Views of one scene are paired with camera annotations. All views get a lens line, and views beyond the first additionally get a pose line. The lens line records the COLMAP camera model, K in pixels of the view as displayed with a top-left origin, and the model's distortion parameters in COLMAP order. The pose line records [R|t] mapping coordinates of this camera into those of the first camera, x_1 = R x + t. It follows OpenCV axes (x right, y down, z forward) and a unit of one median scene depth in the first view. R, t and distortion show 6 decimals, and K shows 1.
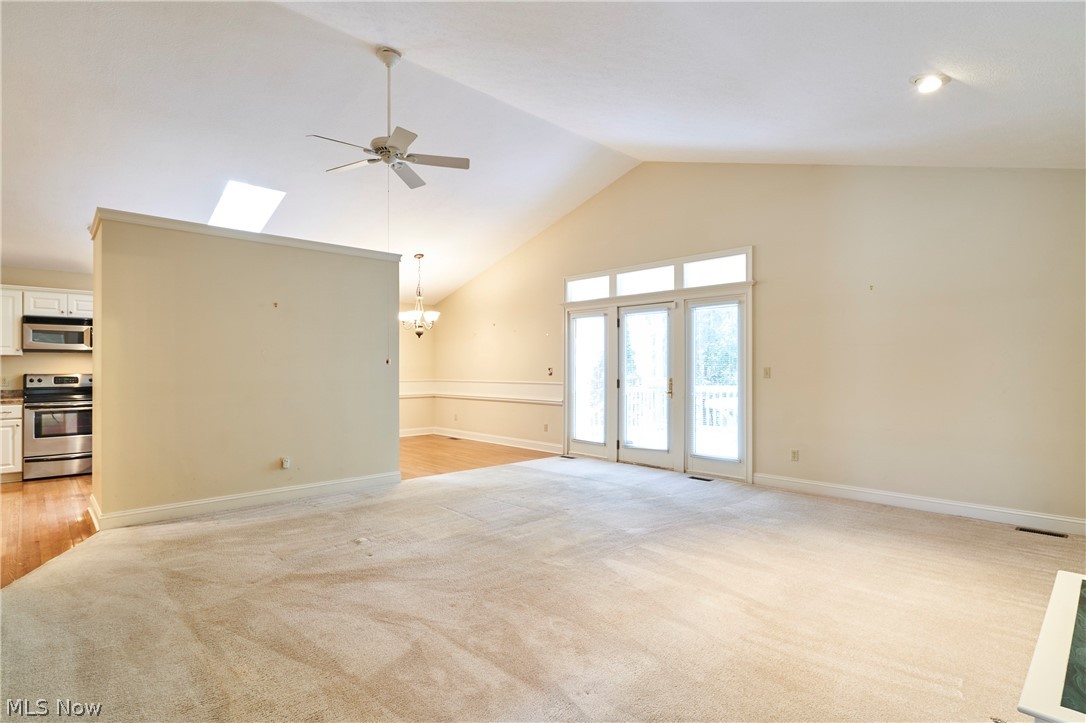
lens RADIAL K [[536.6, 0, 544.2], [0, 536.6, 364.2], [0, 0, 1]] dist [0.003508, -0.001763]
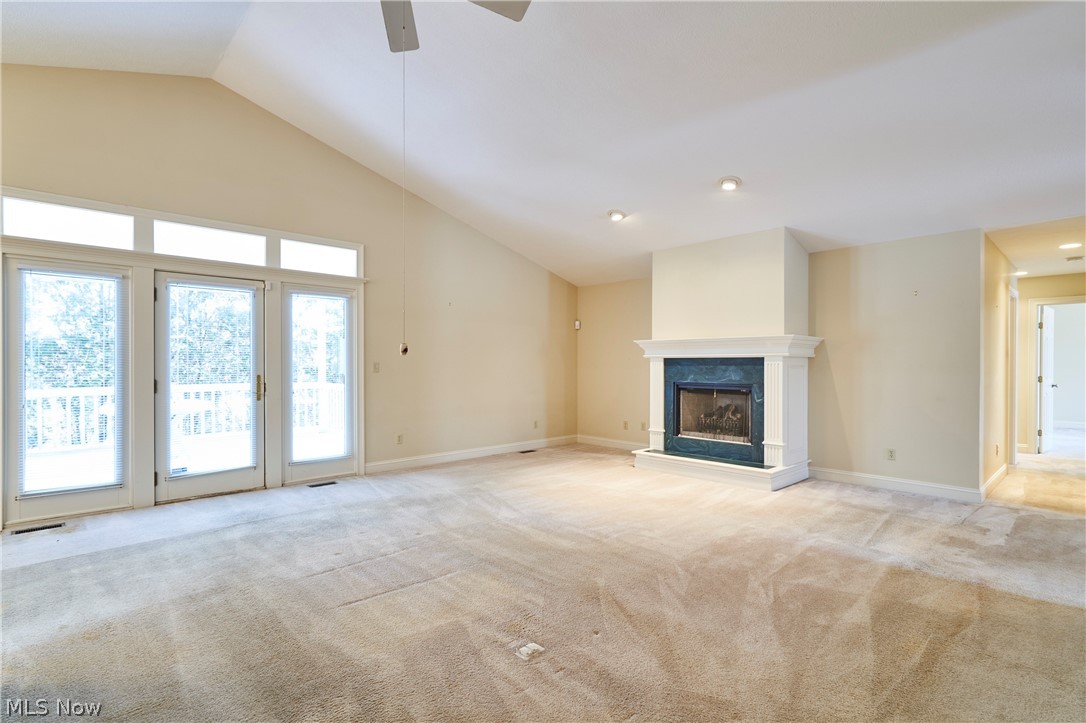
lens RADIAL K [[508.8, 0, 542.5], [0, 508.8, 364.9], [0, 0, 1]] dist [0.000979, 0.001050]
pose [[0.029283, -0.002813, 0.999567, -0.522409], [-0.008097, 0.999963, 0.003051, 0.004701], [-0.999538, -0.008183, 0.029260, 0.560534]]
